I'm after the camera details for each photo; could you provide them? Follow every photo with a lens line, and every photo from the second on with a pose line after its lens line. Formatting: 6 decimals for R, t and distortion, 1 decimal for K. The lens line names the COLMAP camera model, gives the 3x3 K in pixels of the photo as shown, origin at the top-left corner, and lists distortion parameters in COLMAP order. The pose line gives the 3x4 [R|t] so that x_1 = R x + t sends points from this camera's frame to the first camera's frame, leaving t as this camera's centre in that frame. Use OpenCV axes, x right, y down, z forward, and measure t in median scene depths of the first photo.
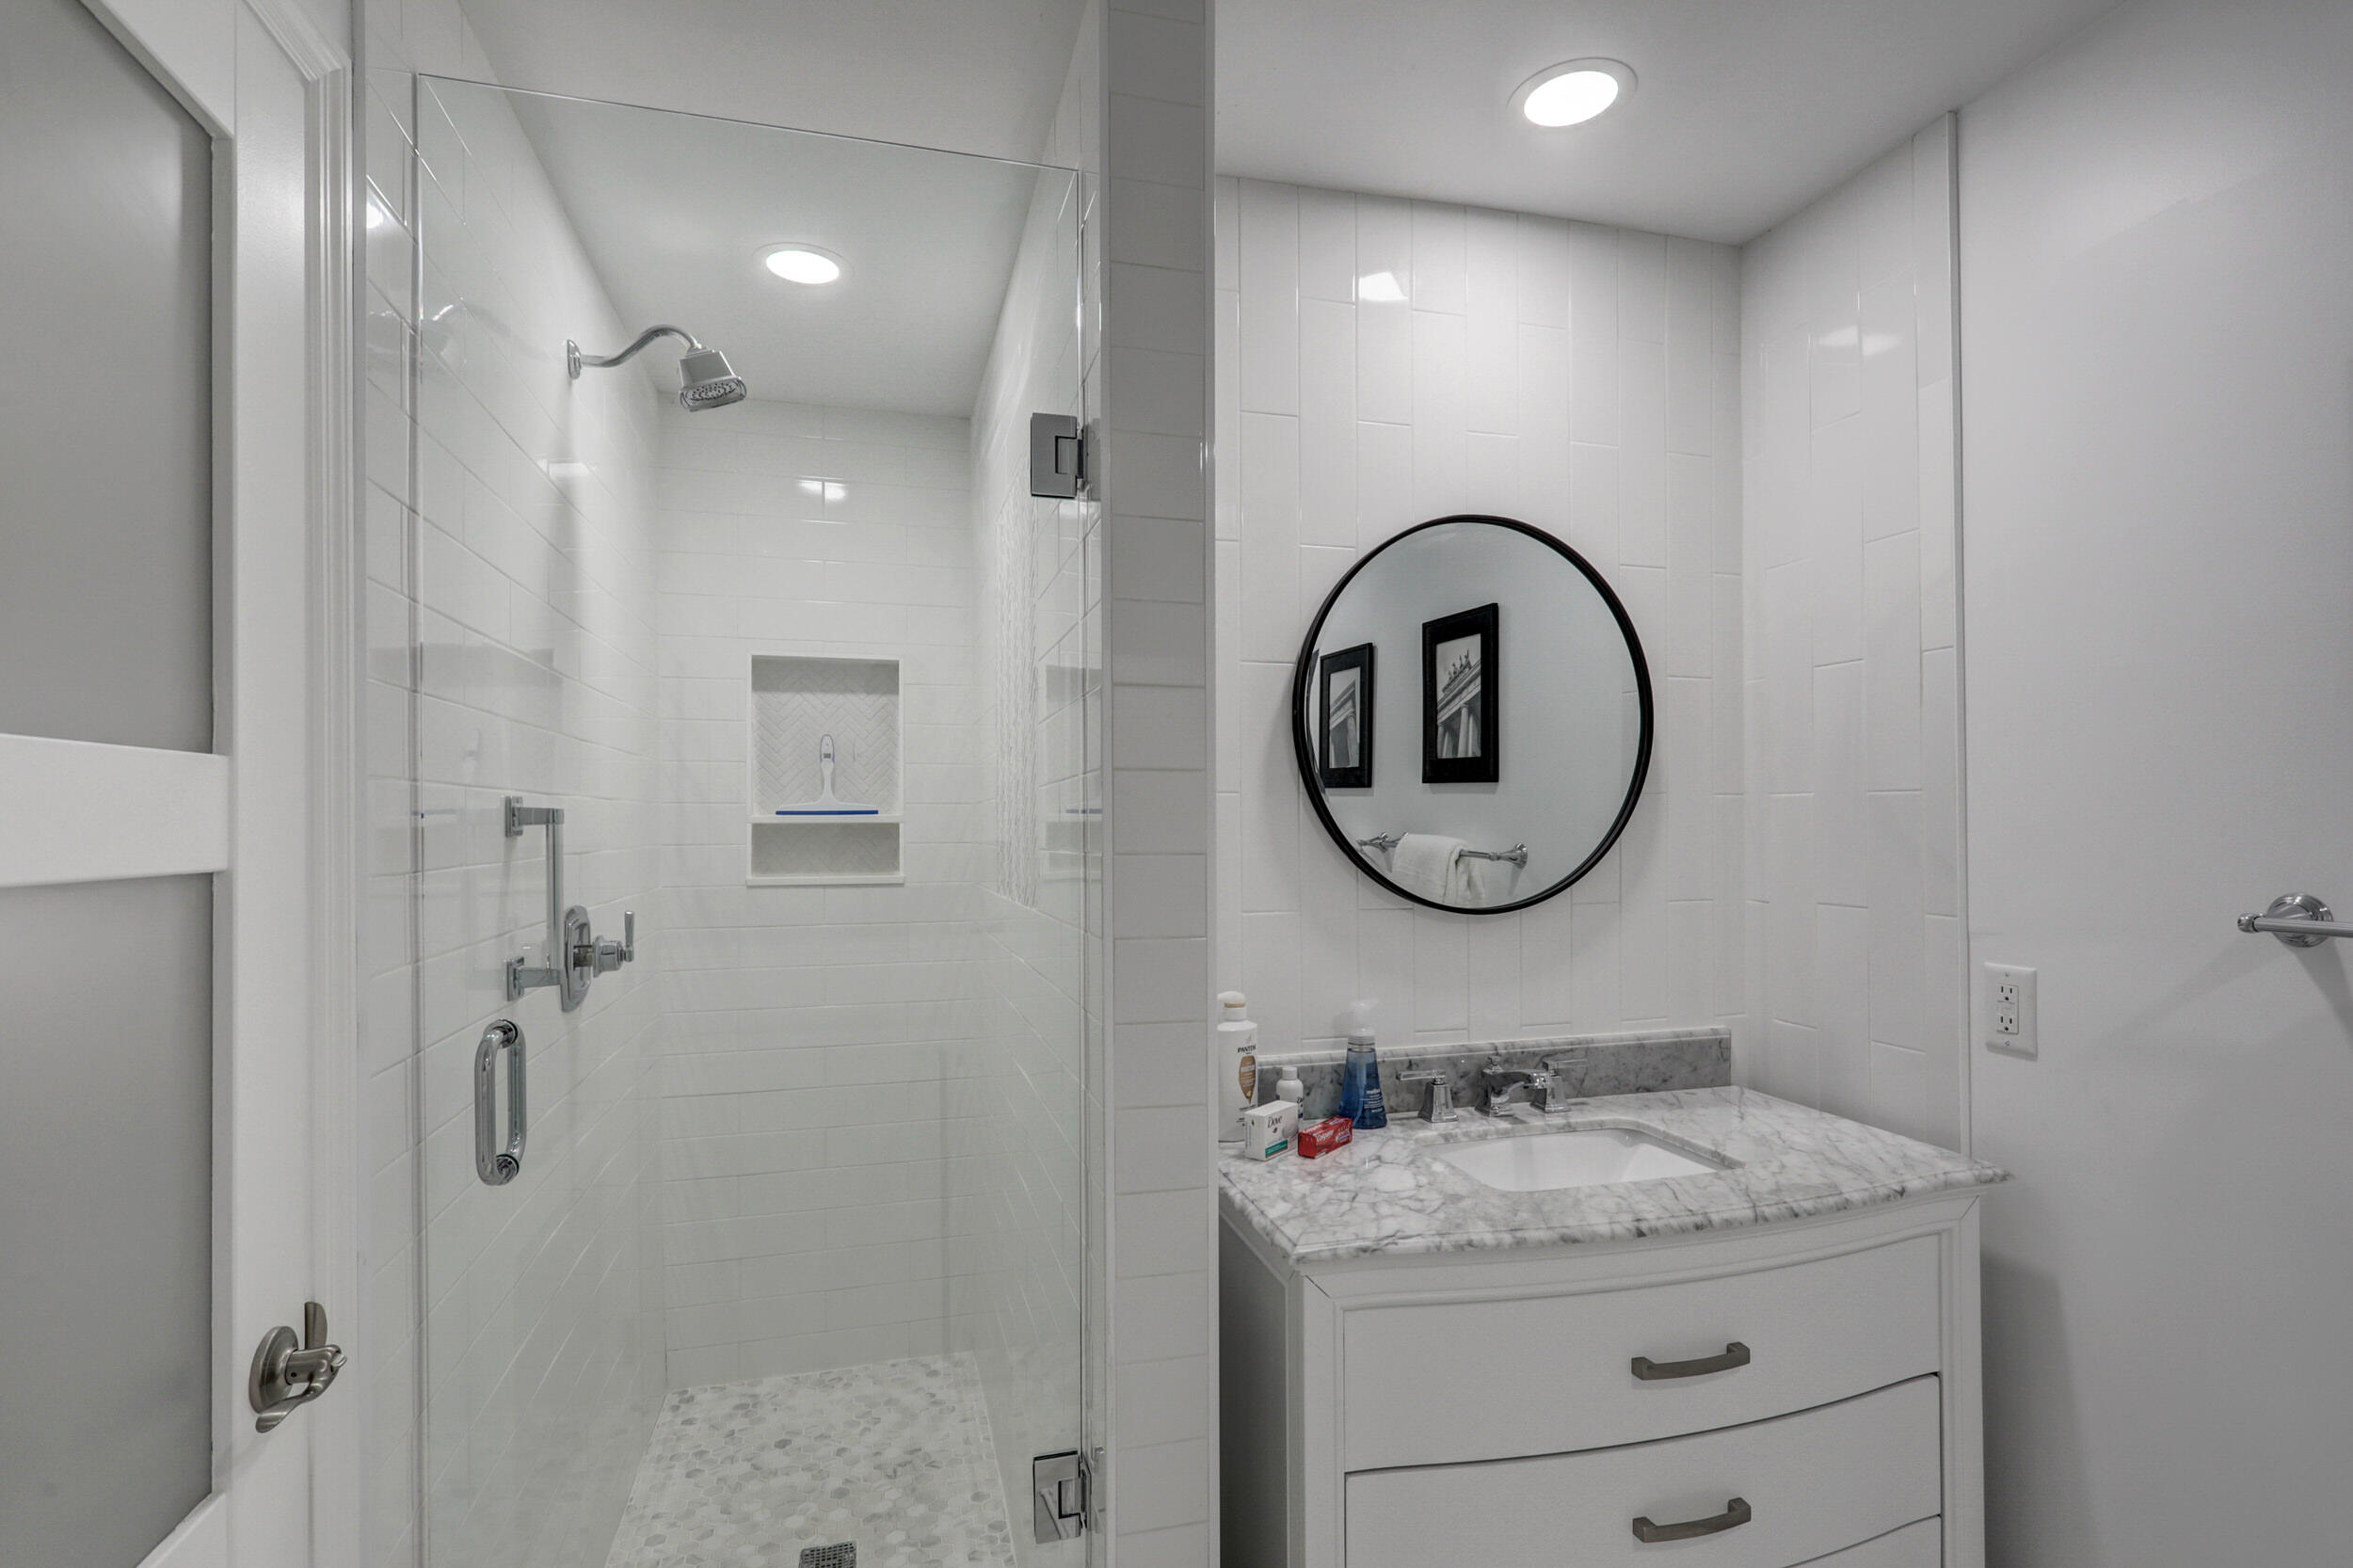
lens RADIAL K [[1141.8, 0, 1171.4], [0, 1141.8, 808.7], [0, 0, 1]] dist [-0.005998, 0.002517]
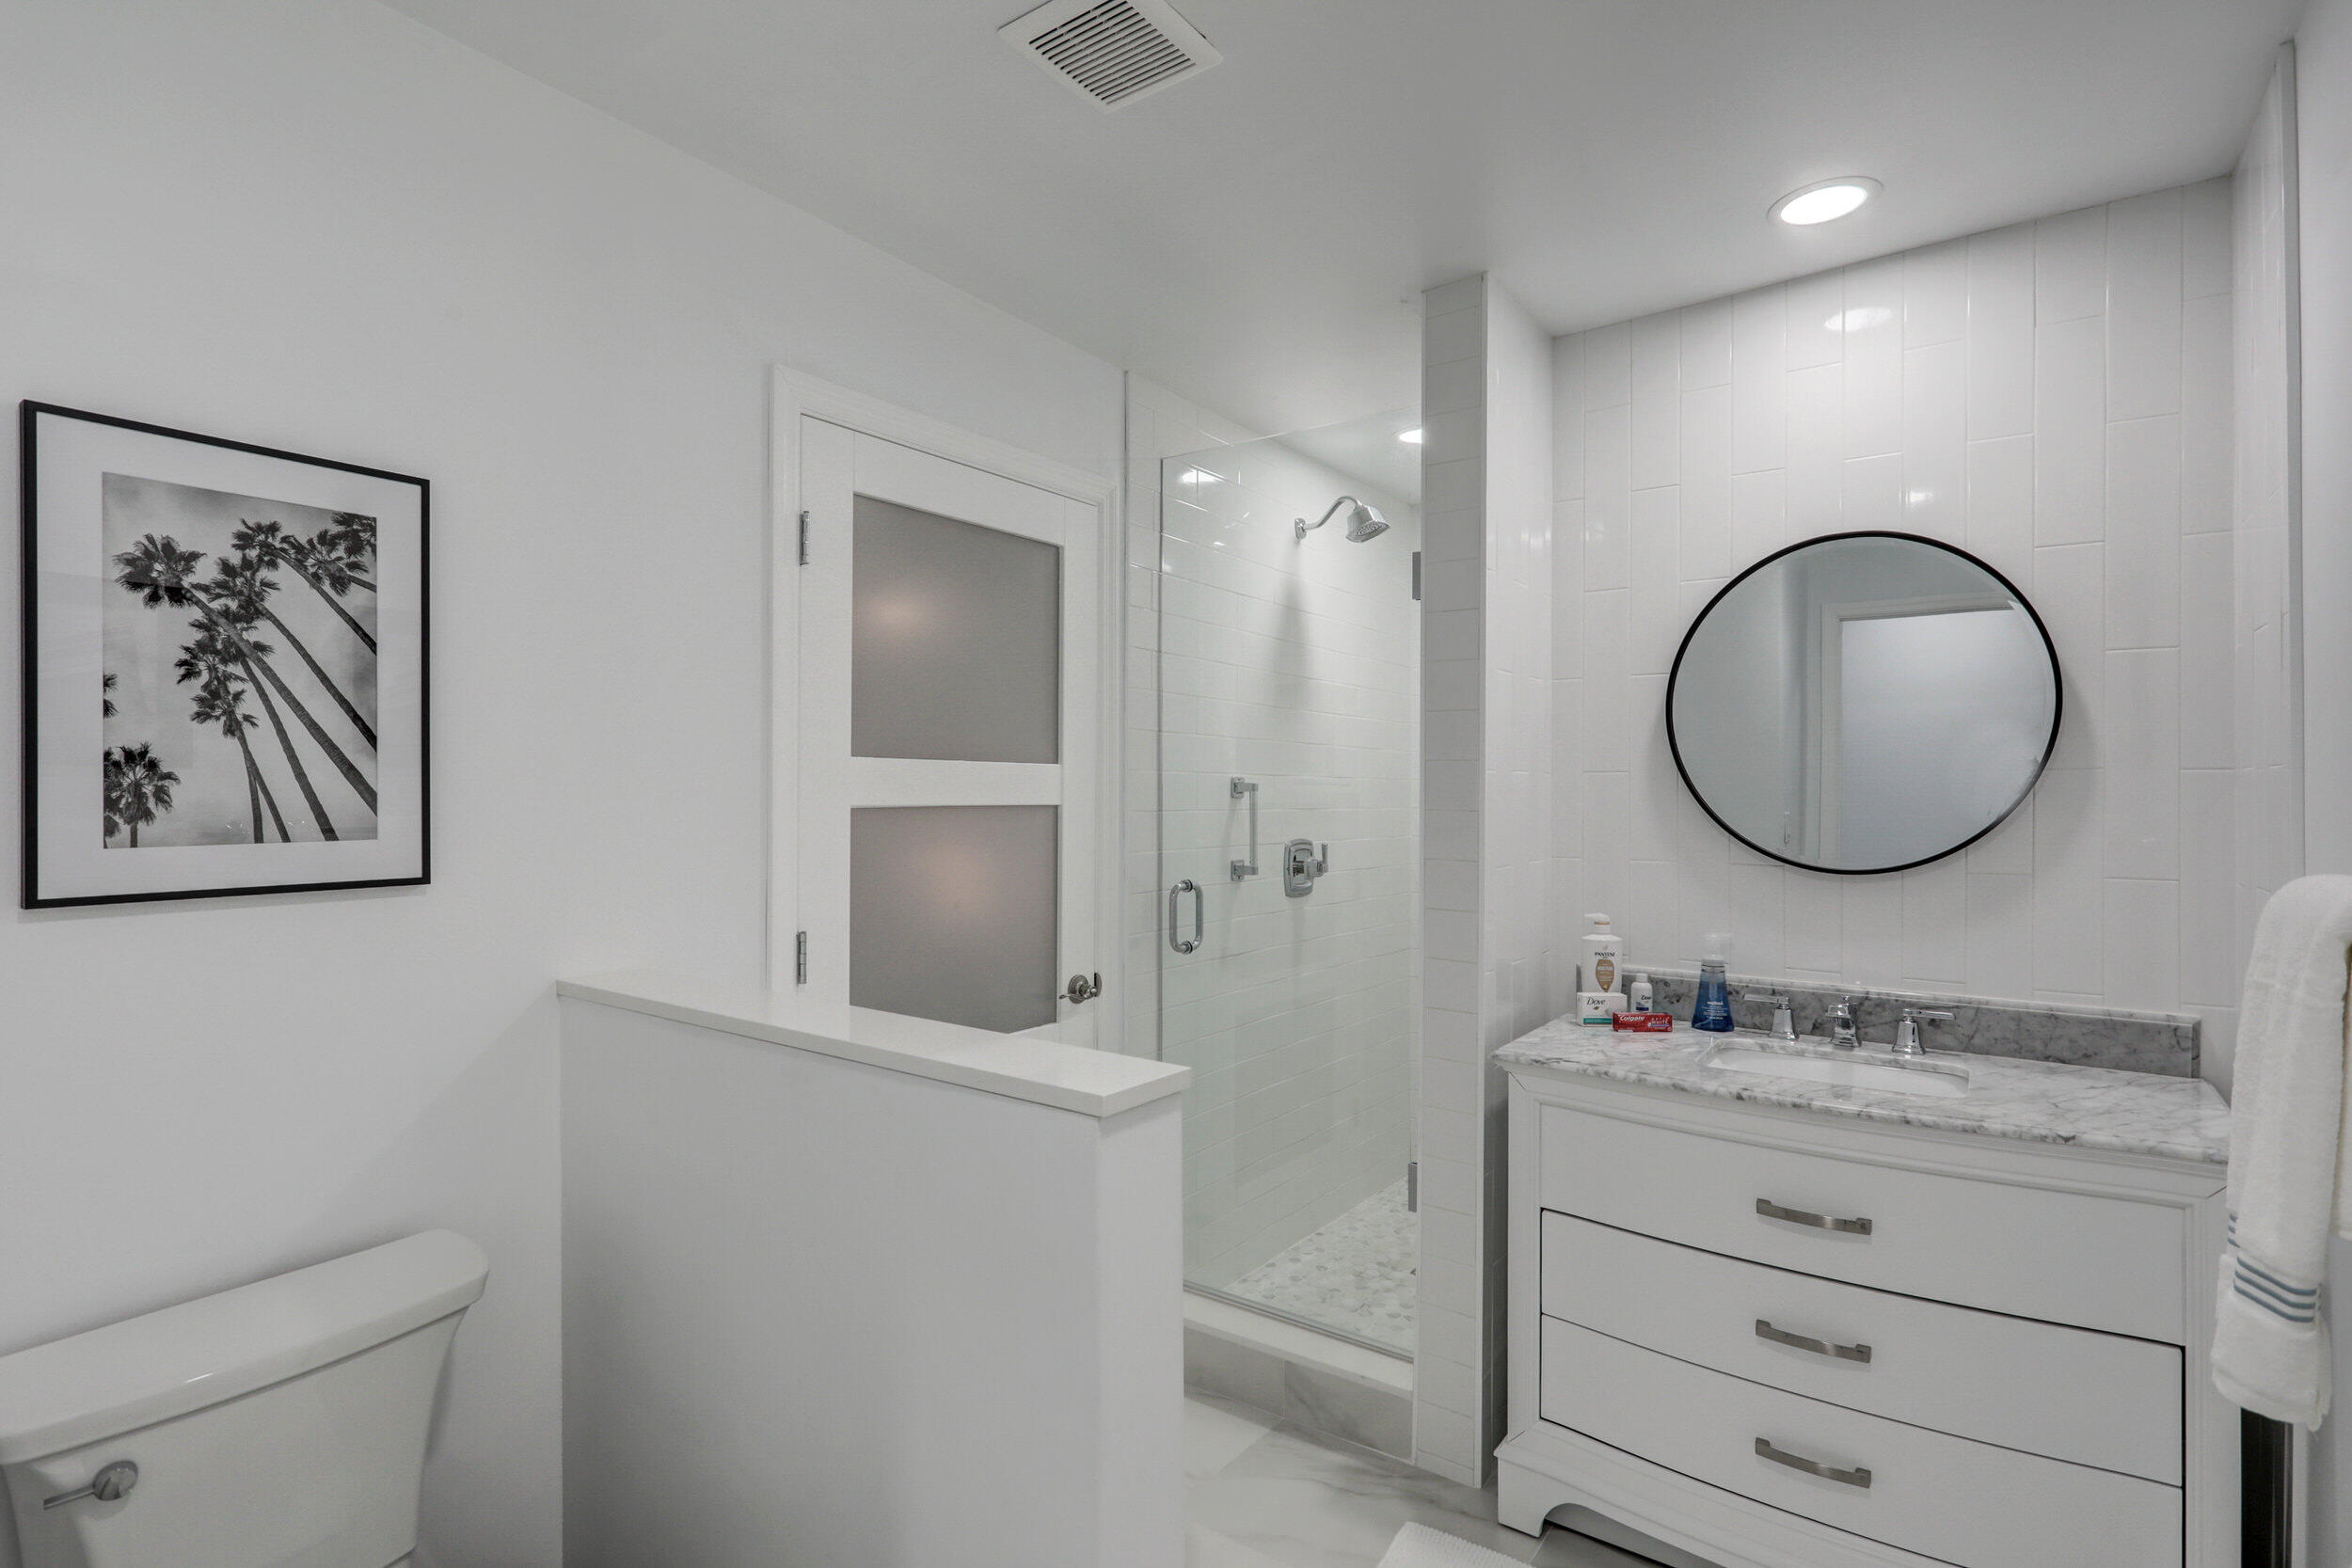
lens RADIAL K [[1141.2, 0, 1179.2], [0, 1141.2, 783.9], [0, 0, 1]] dist [-0.005998, 0.002517]
pose [[0.632916, 0.000935, -0.774220, 0.779959], [-0.002429, 0.999997, -0.000778, 0.002379], [0.774216, 0.002373, 0.632917, -0.280256]]
